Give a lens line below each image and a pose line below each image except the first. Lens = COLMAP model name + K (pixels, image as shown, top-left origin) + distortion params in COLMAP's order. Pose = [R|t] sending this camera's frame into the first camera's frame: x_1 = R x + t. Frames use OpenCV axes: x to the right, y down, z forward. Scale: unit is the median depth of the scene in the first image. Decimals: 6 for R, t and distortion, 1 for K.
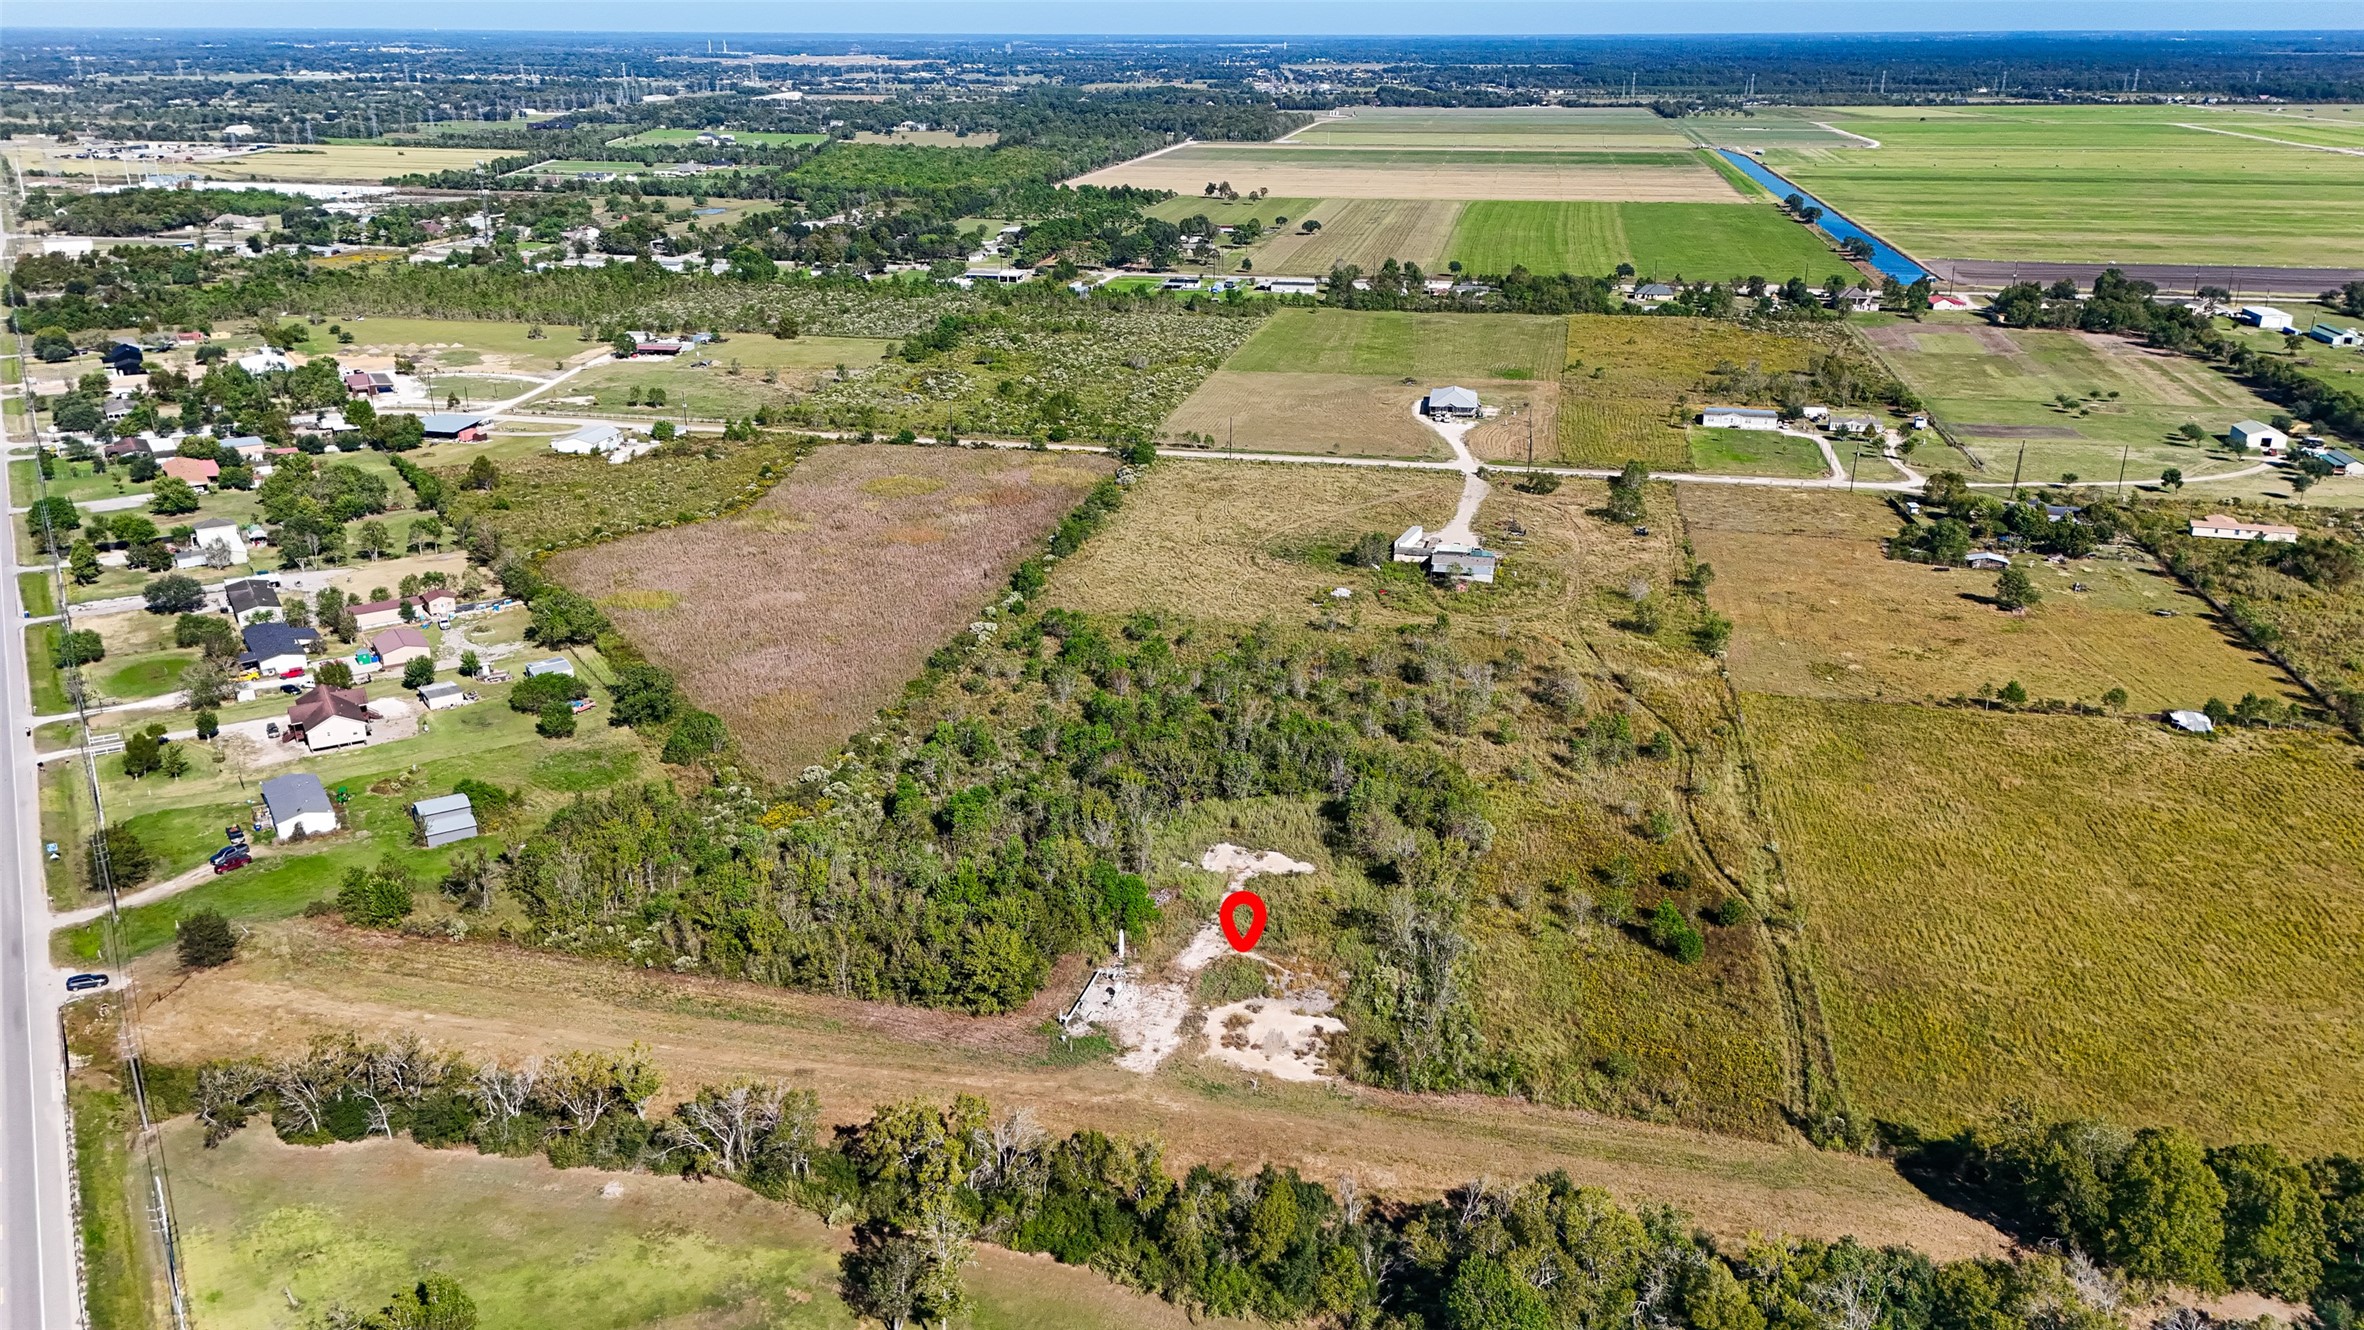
lens RADIAL K [[1732.7, 0, 1177.7], [0, 1732.7, 668.7], [0, 0, 1]] dist [0.094830, -0.107534]
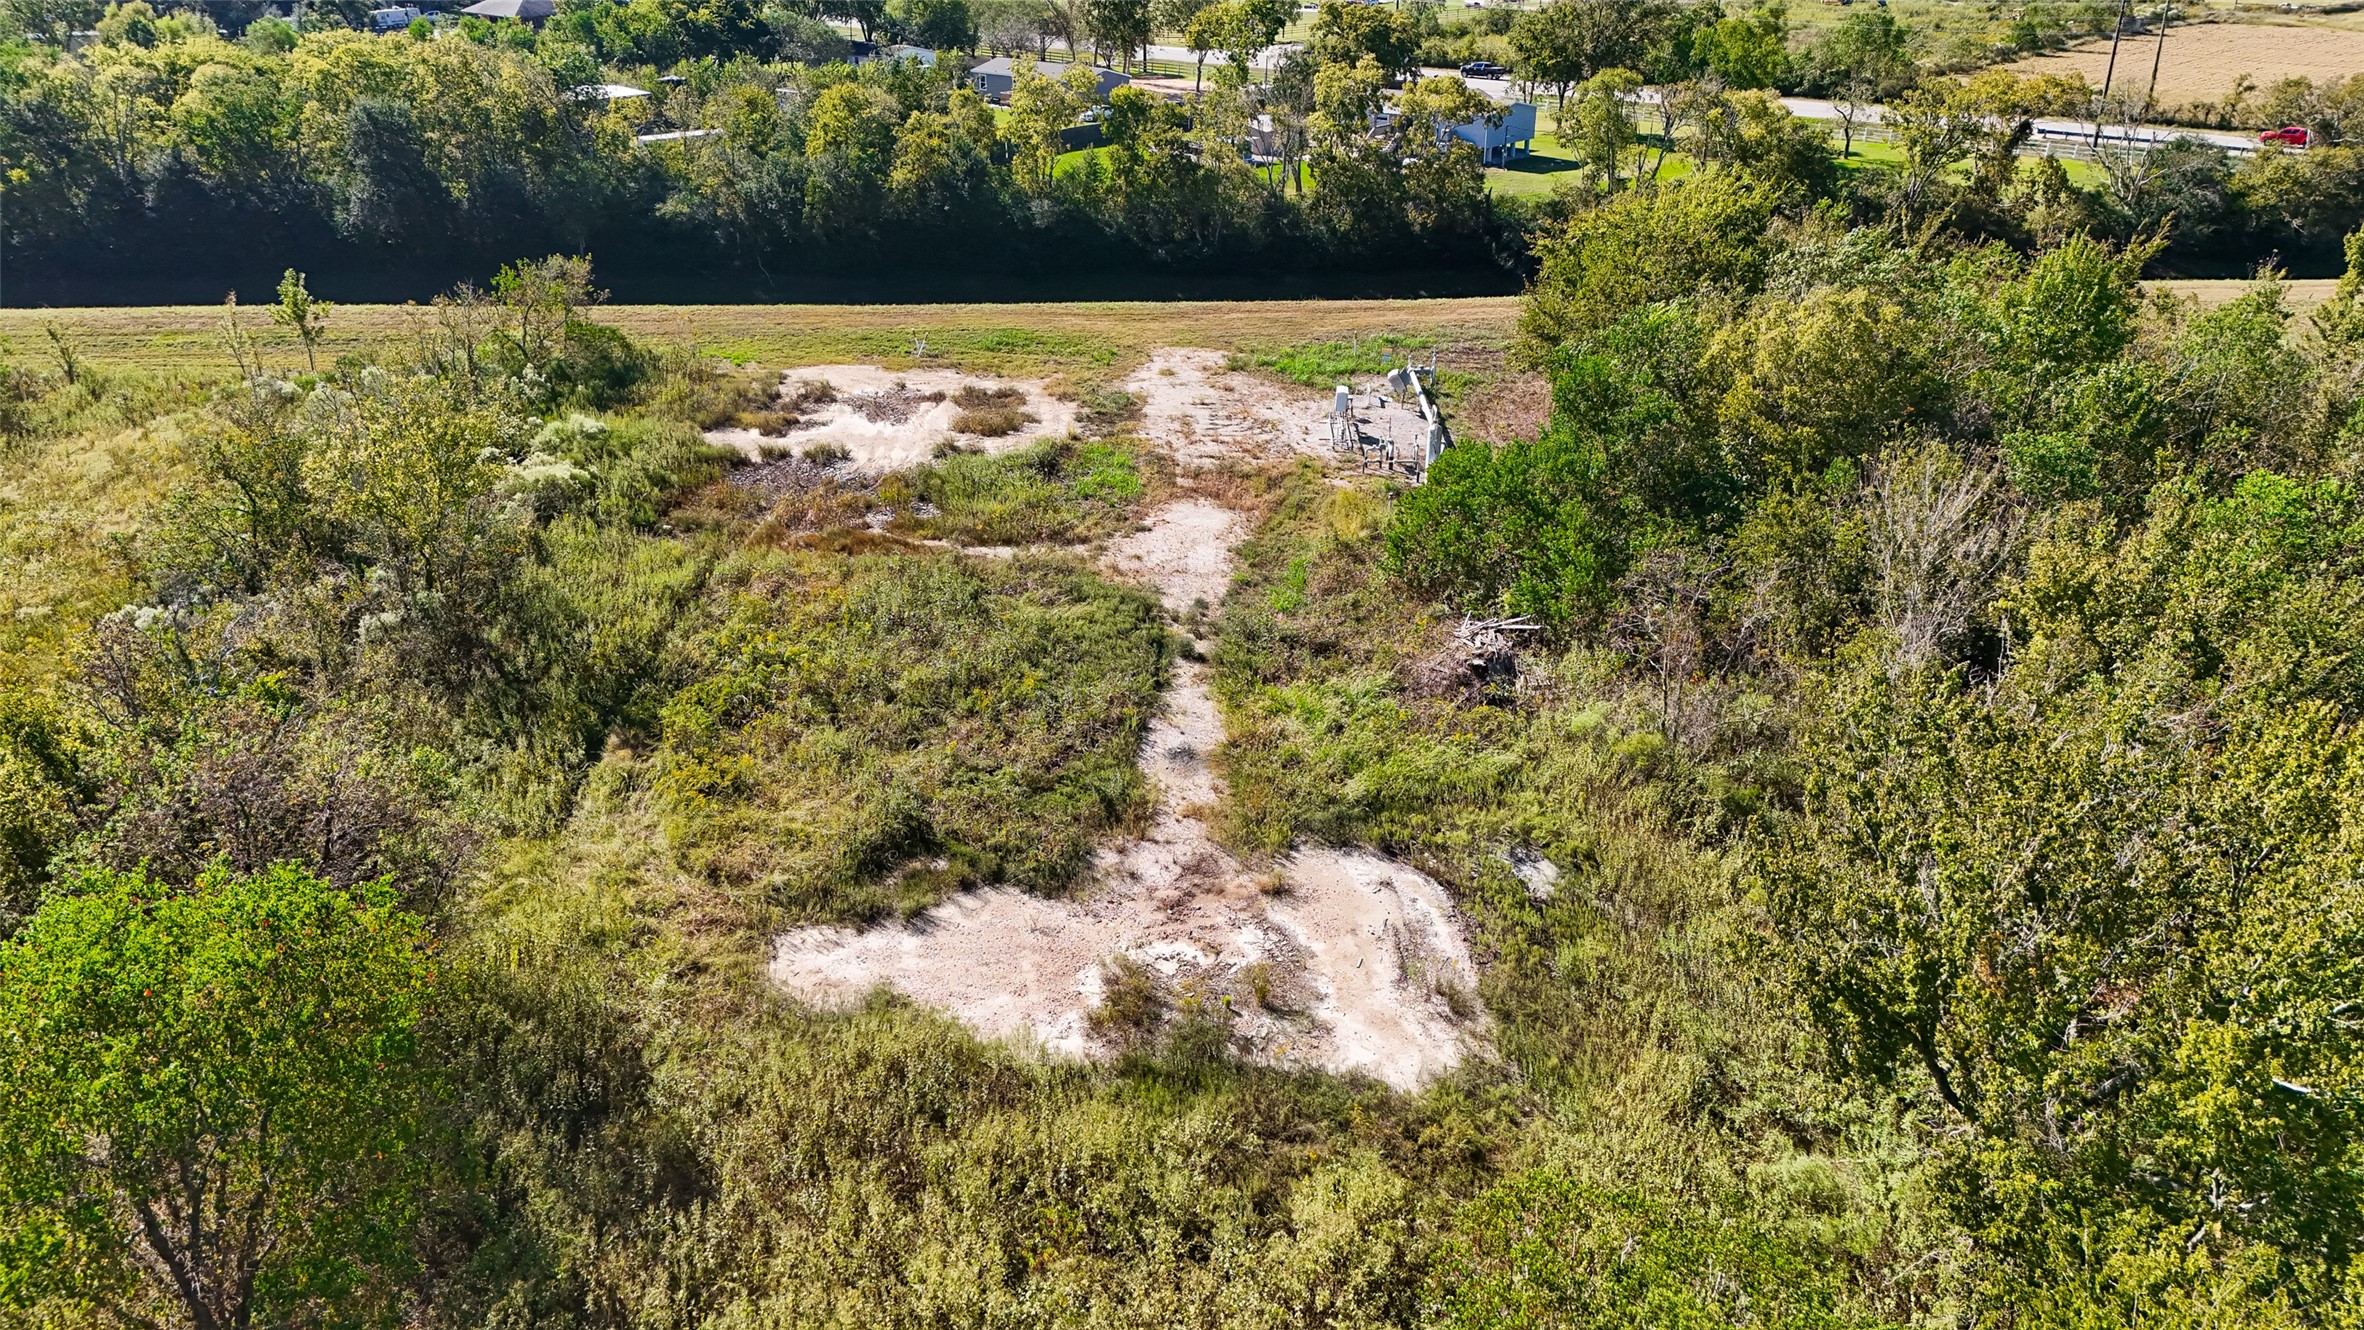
lens RADIAL K [[1730.2, 0, 1182.0], [0, 1730.2, 665.0], [0, 0, 1]] dist [0.111473, -0.134788]
pose [[-0.963229, 0.109274, -0.245455, 0.037028], [-0.096061, 0.713114, 0.694436, -0.009045], [0.250921, 0.692480, -0.676395, 0.518139]]
